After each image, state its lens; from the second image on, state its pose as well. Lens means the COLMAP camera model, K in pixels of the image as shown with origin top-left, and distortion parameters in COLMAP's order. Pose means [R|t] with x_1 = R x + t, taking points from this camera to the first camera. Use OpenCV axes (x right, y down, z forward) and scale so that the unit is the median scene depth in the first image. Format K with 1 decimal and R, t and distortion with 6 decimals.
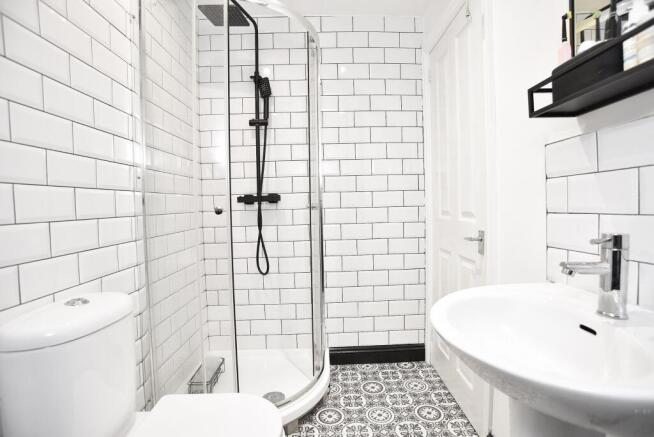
lens RADIAL K [[328.0, 0, 327.0], [0, 328.0, 218.5], [0, 0, 1]] dist [-0.111233, 0.052380]
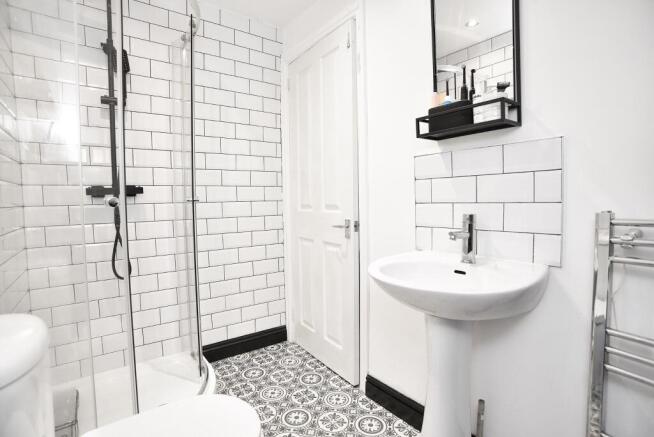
lens RADIAL K [[328.0, 0, 327.0], [0, 328.0, 218.5], [0, 0, 1]] dist [-0.111233, 0.052380]
pose [[0.810688, -0.023488, 0.585007, -0.242590], [0.019823, 0.999723, 0.012668, 0.011803], [-0.585142, 0.001327, 0.810929, 0.007680]]
